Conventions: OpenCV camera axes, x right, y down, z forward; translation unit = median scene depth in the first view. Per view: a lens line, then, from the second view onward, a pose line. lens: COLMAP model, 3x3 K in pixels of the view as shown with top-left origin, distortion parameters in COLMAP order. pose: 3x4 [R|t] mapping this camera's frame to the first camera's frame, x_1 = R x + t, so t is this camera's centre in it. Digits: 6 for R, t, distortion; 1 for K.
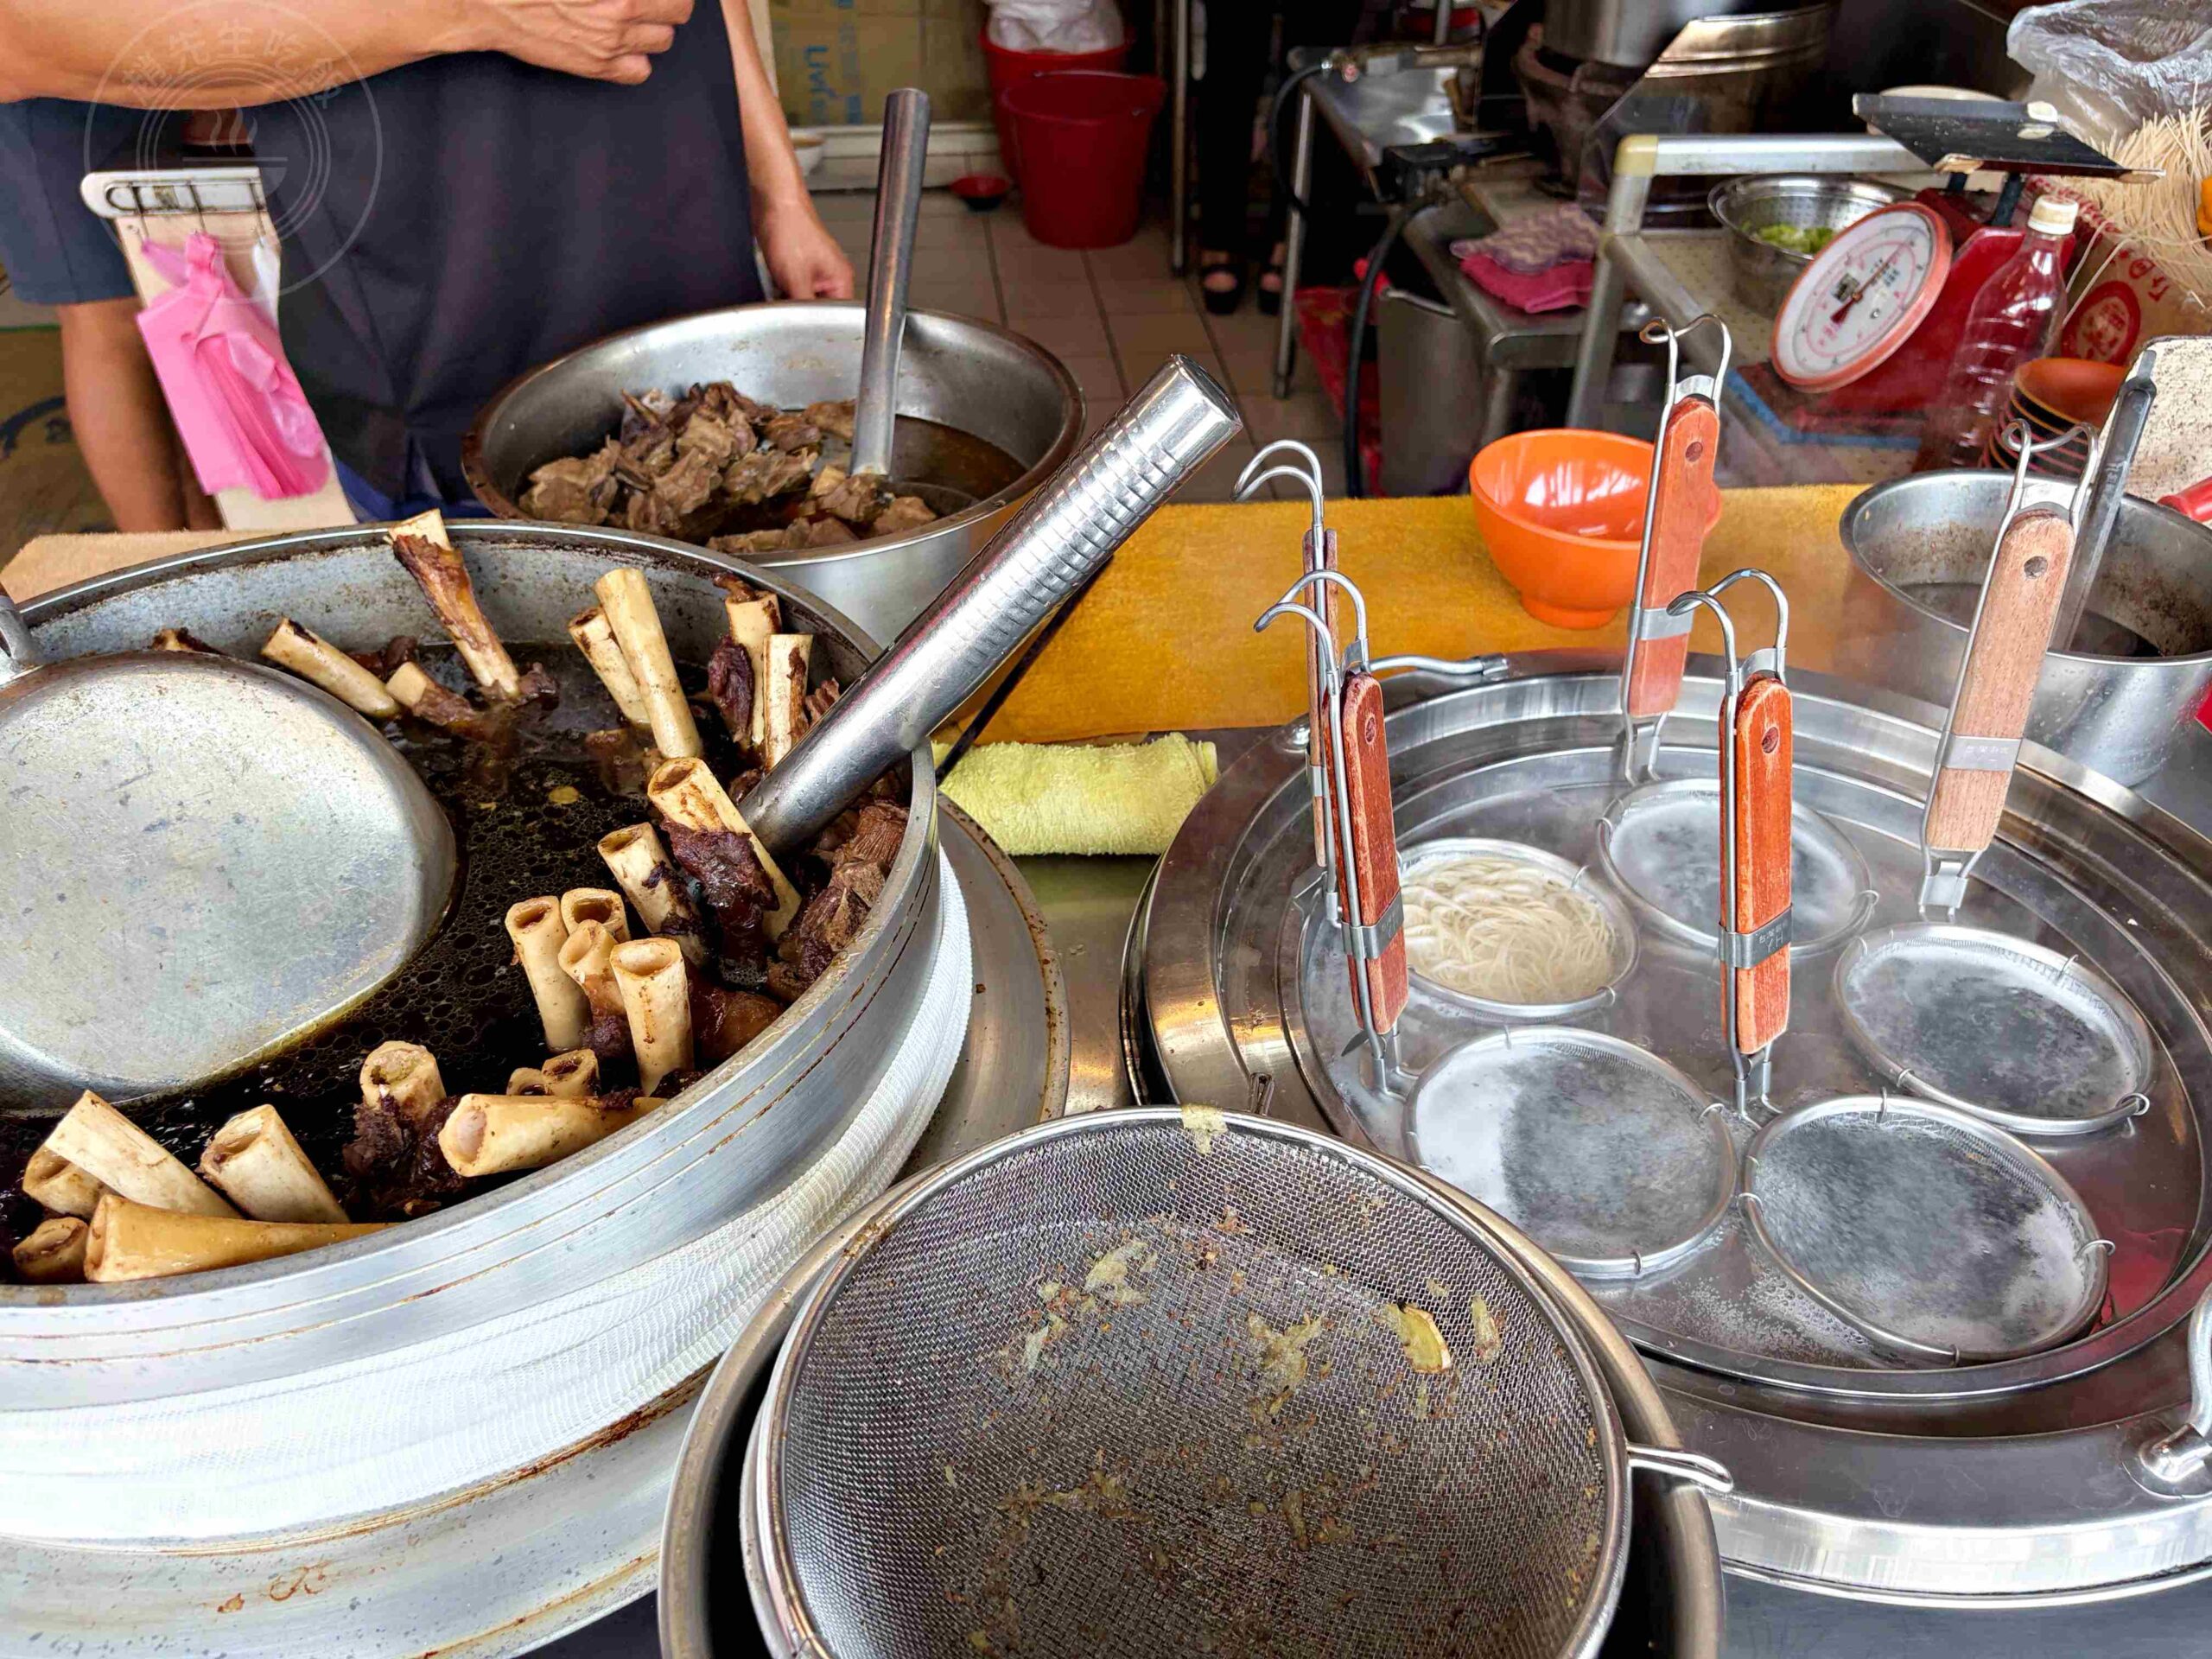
lens RADIAL K [[1662.9, 0, 1119.1], [0, 1662.9, 813.5], [0, 0, 1]] dist [0.009994, 0.004310]
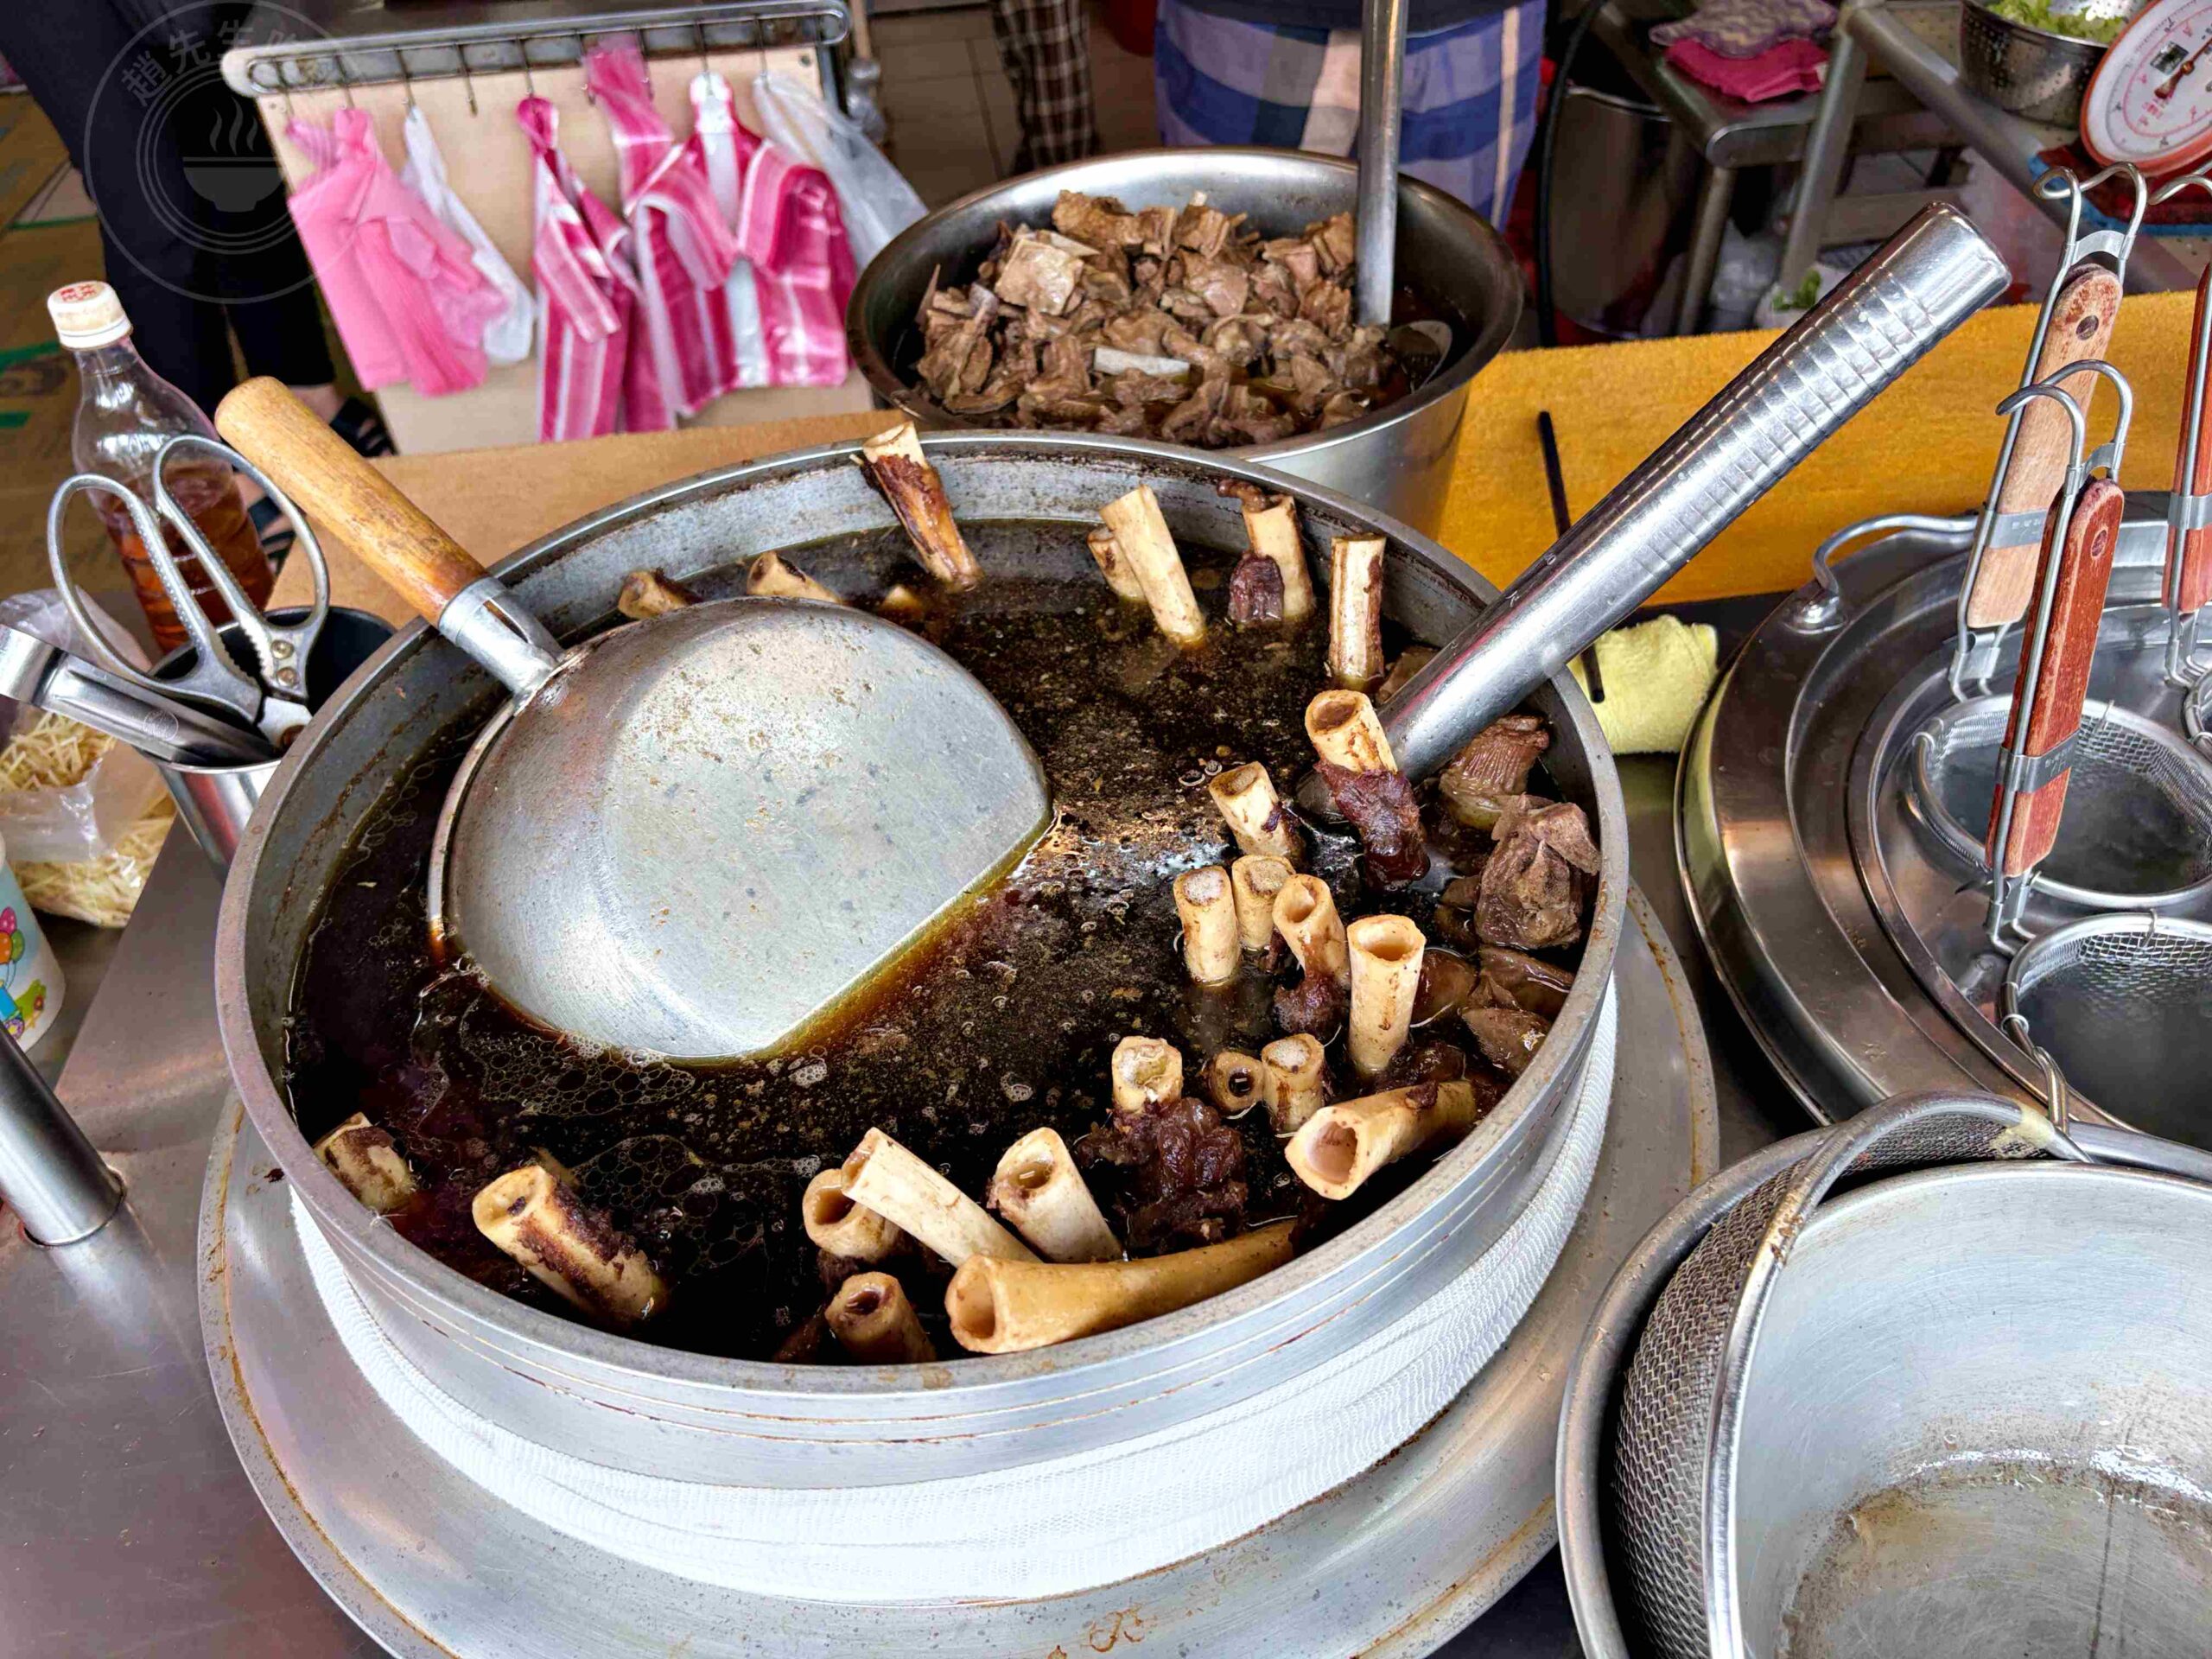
lens RADIAL K [[1649.2, 0, 1098.4], [0, 1649.2, 846.9], [0, 0, 1]] dist [0.064250, -0.080161]
pose [[0.998253, -0.050738, -0.030268, -0.281688], [0.053910, 0.991863, 0.115328, -0.051078], [0.024170, -0.116759, 0.992866, 0.078593]]
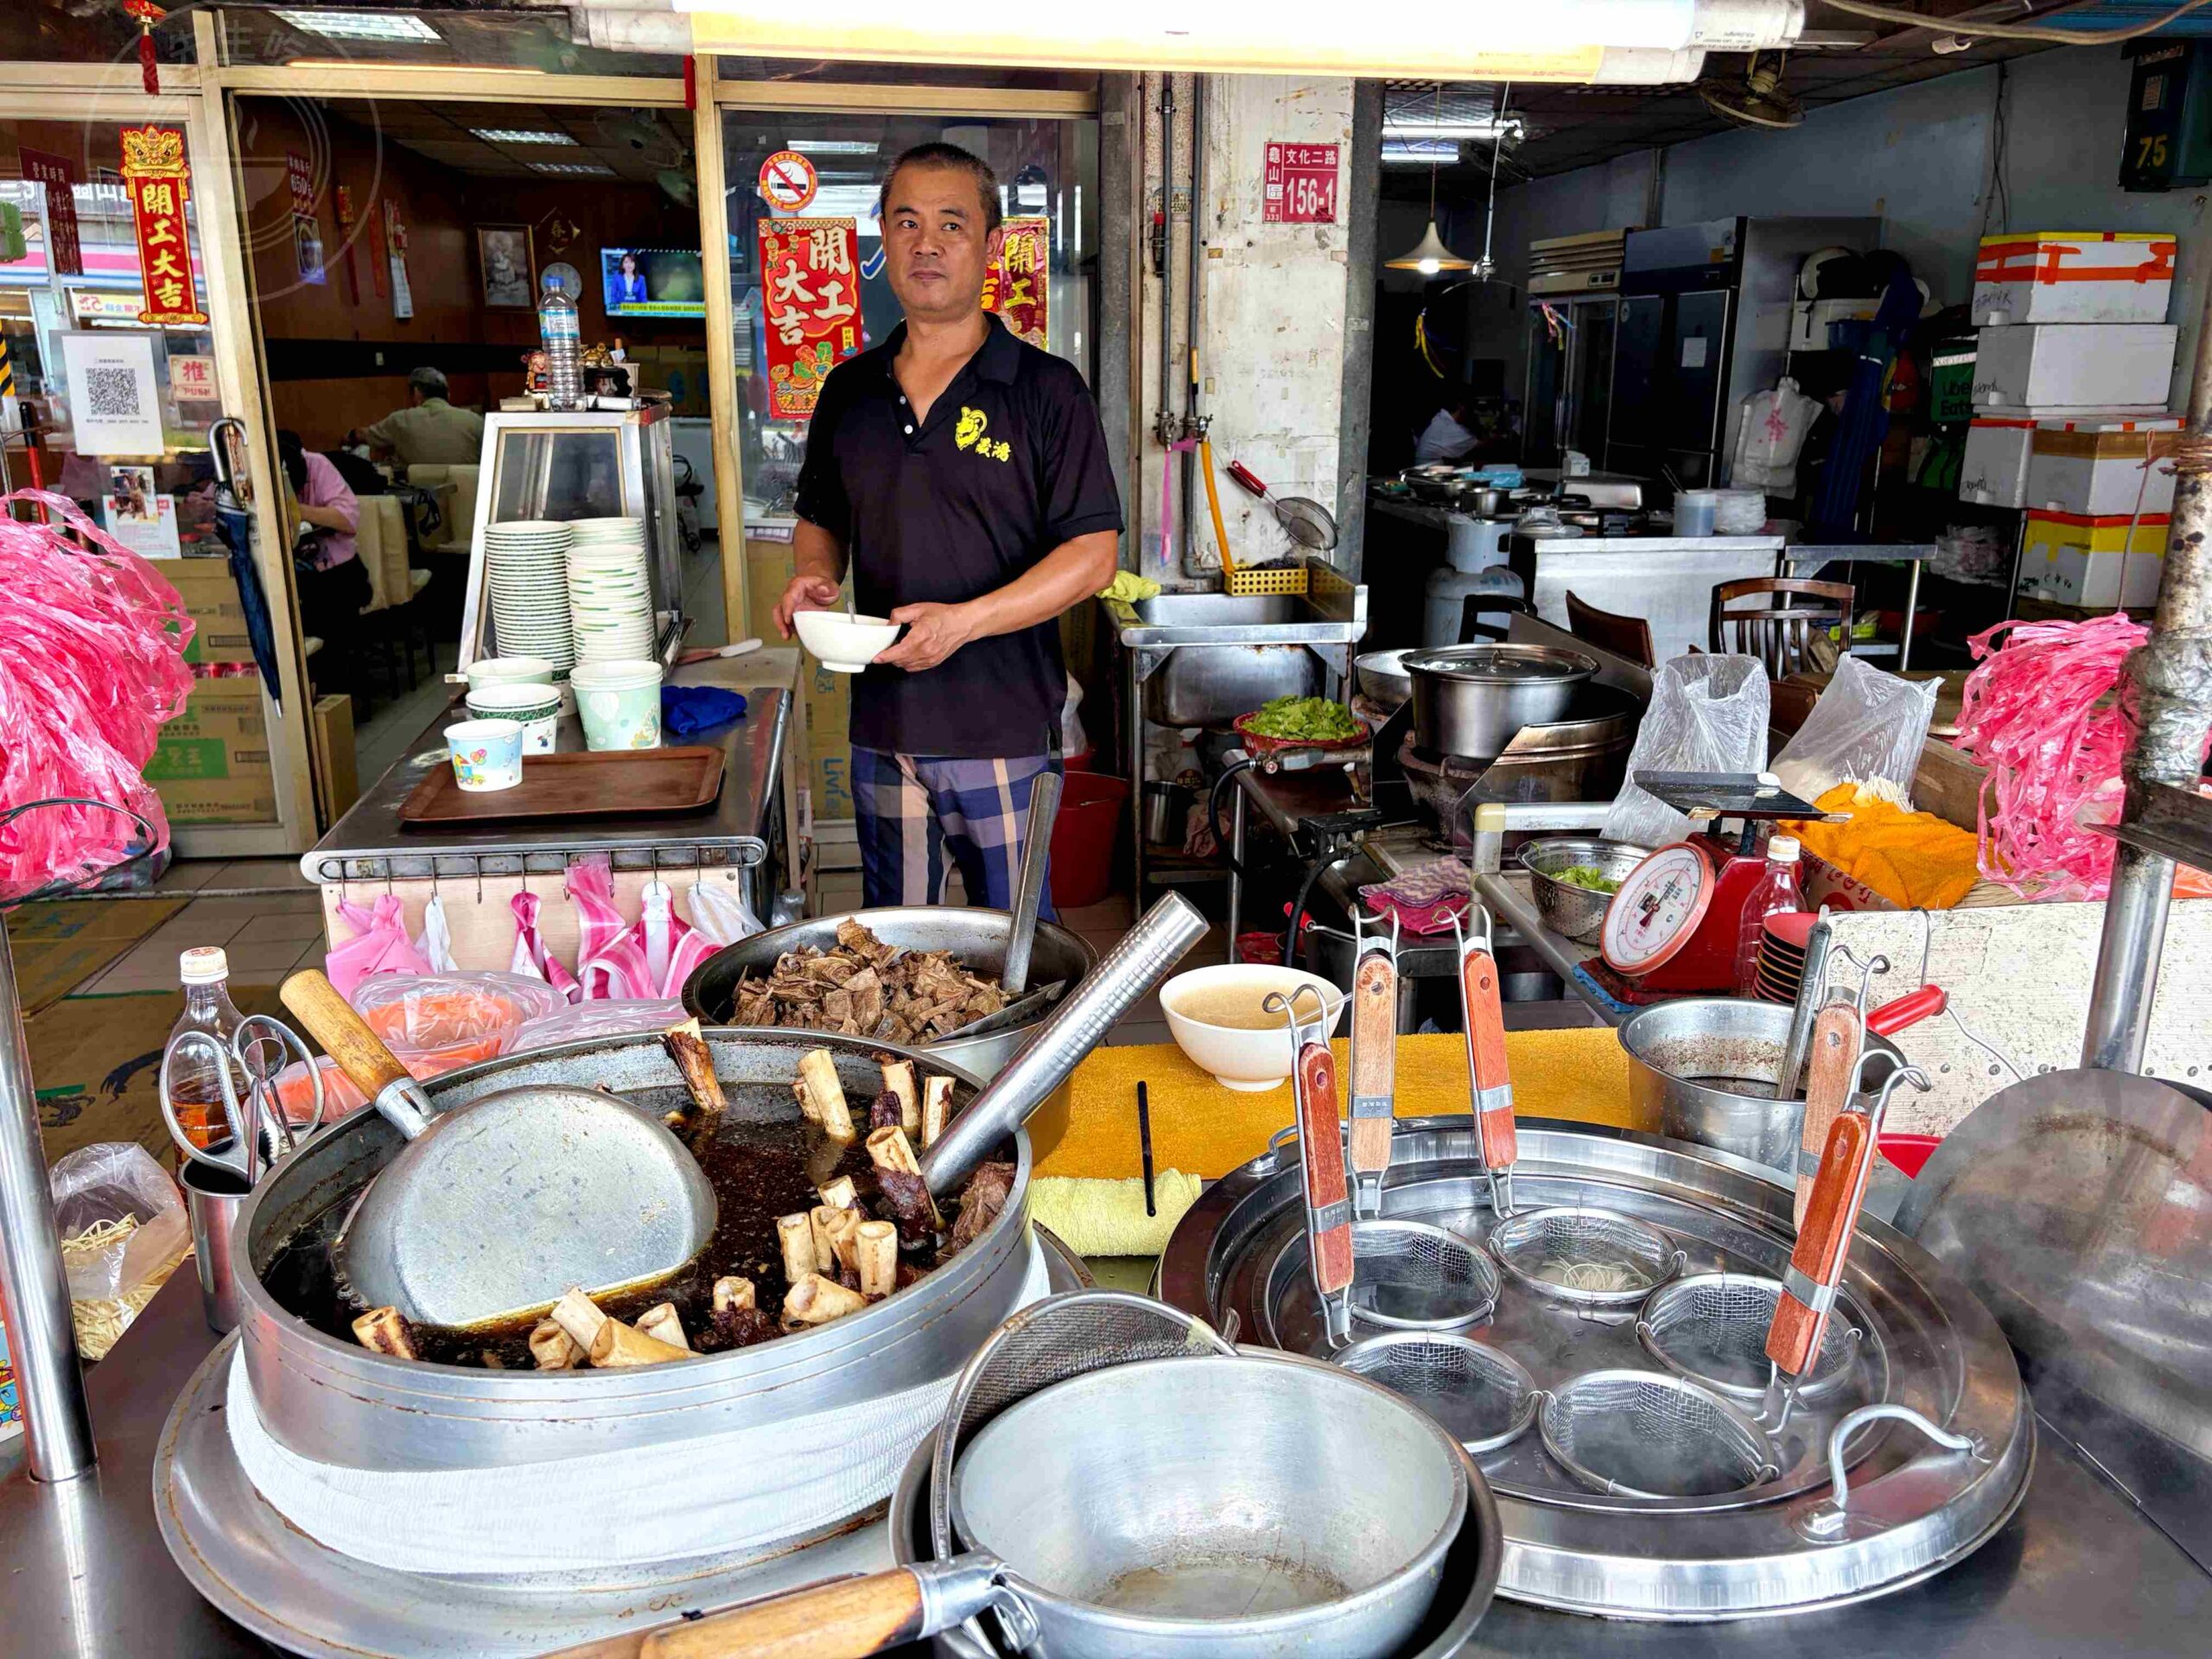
lens RADIAL K [[1654.2, 0, 1132.7], [0, 1654.2, 818.6], [0, 0, 1]] dist [0.009111, -0.005497]
pose [[0.999087, -0.018816, 0.038349, -0.054781], [0.032096, 0.923088, -0.383248, 0.243172], [-0.028188, 0.384129, 0.922849, -0.493519]]
